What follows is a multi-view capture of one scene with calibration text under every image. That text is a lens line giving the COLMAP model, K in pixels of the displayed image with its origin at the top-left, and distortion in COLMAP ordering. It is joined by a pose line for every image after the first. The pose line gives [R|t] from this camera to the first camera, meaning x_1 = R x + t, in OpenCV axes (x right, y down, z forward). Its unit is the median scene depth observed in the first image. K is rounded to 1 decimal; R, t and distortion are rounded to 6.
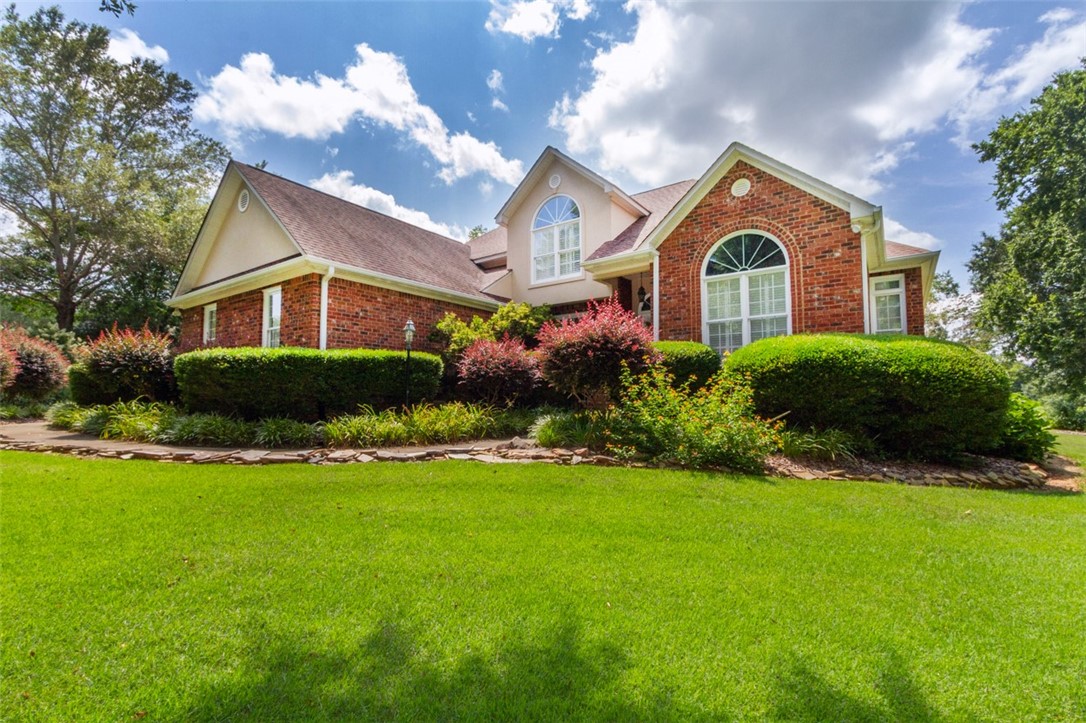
lens RADIAL K [[498.0, 0, 542.1], [0, 498.0, 362.9], [0, 0, 1]] dist [0.005226, 0.001169]
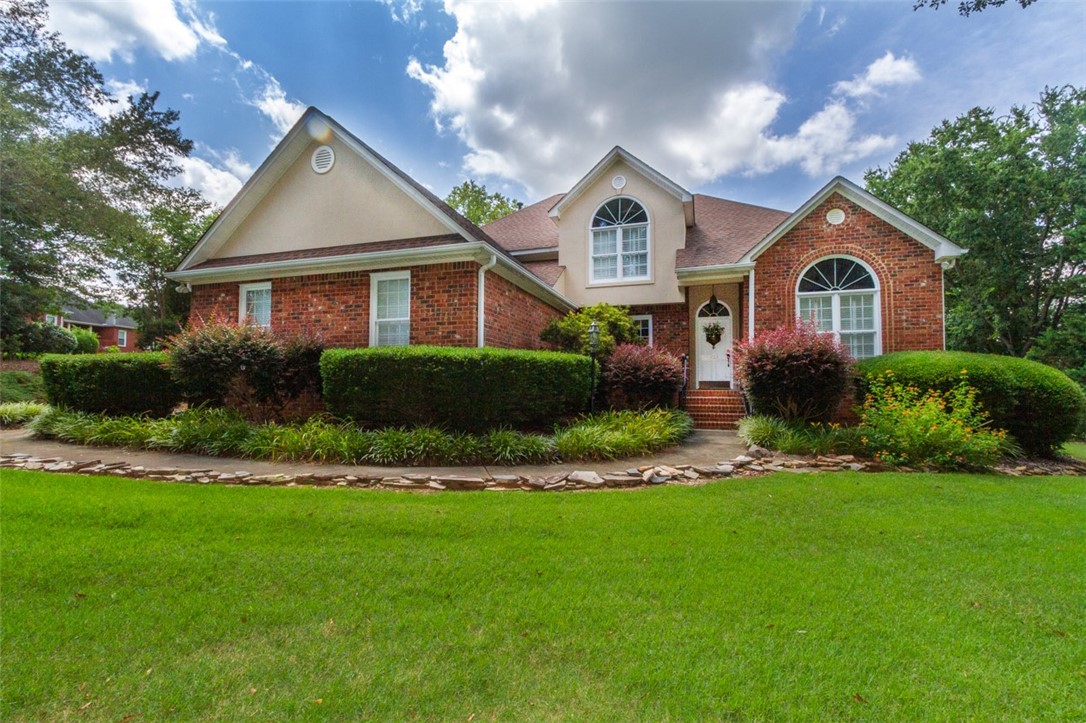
lens RADIAL K [[498.0, 0, 541.7], [0, 498.0, 366.2], [0, 0, 1]] dist [0.005226, 0.001169]
pose [[0.950504, 0.020056, 0.310064, -0.594144], [-0.028835, 0.999302, 0.023754, -0.019446], [-0.309371, -0.031519, 0.950419, 0.119783]]
